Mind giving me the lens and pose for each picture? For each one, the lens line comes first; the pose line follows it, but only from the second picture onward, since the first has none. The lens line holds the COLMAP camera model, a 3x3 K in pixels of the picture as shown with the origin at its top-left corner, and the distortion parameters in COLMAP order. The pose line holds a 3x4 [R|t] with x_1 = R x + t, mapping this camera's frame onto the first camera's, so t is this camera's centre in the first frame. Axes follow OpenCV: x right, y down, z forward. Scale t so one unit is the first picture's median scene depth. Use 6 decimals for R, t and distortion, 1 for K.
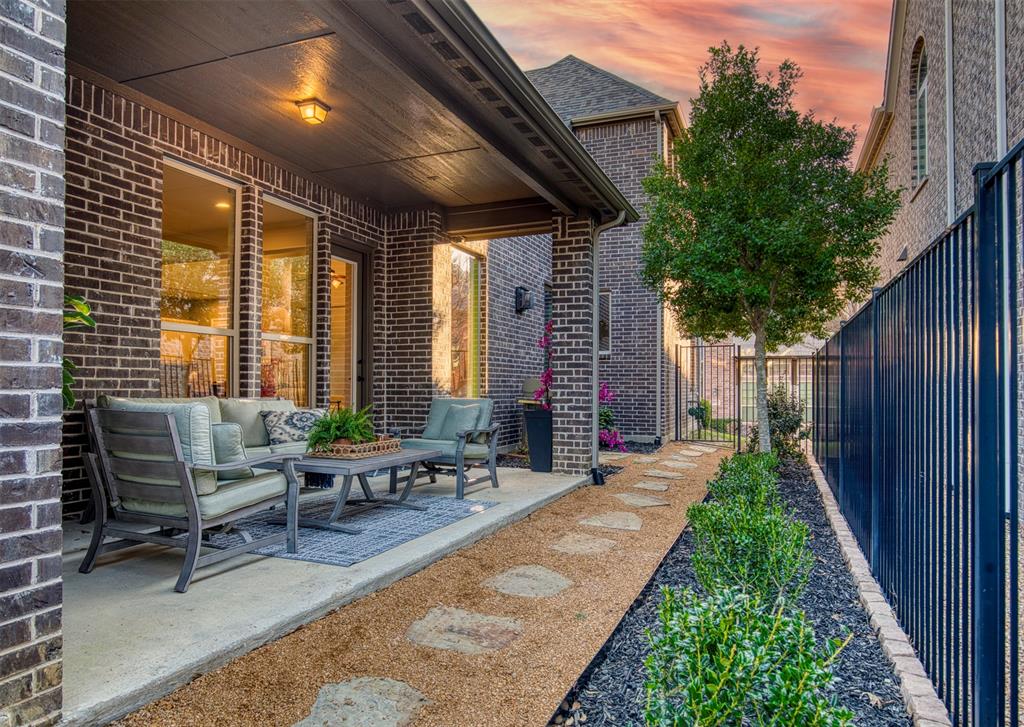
lens RADIAL K [[636.8, 0, 519.2], [0, 636.8, 379.3], [0, 0, 1]] dist [-0.015019, 0.000949]
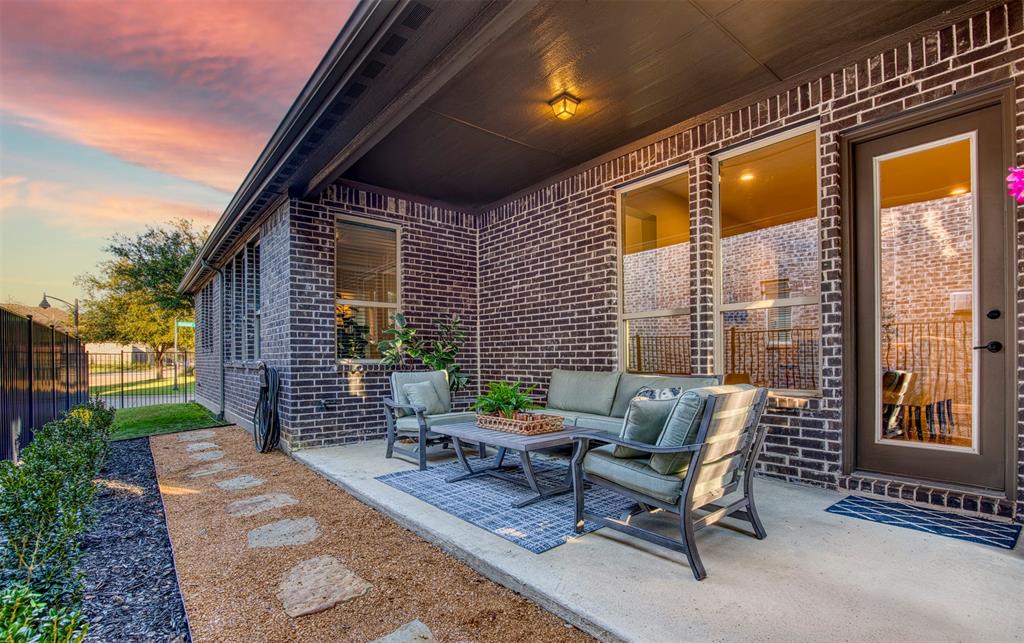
lens RADIAL K [[464.3, 0, 506.0], [0, 464.3, 360.8], [0, 0, 1]] dist [-0.024846, -0.000218]
pose [[-0.478410, 0.002052, -0.878134, 0.333952], [0.015917, 0.999853, -0.006335, 0.007803], [0.877992, -0.017008, -0.478372, 1.045840]]
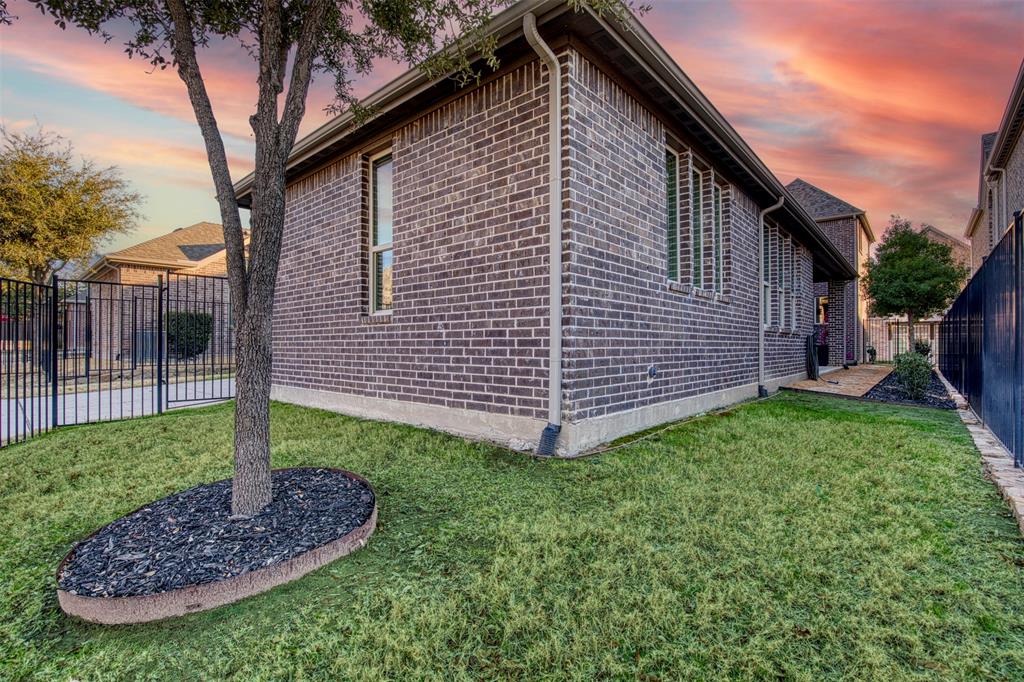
lens RADIAL K [[466.7, 0, 512.9], [0, 466.7, 343.9], [0, 0, 1]] dist [-0.032010, 0.005306]
pose [[0.942044, -0.003269, -0.335473, -0.729262], [0.006240, 0.999950, 0.007779, 0.021723], [0.335431, -0.009422, 0.942018, -1.802712]]
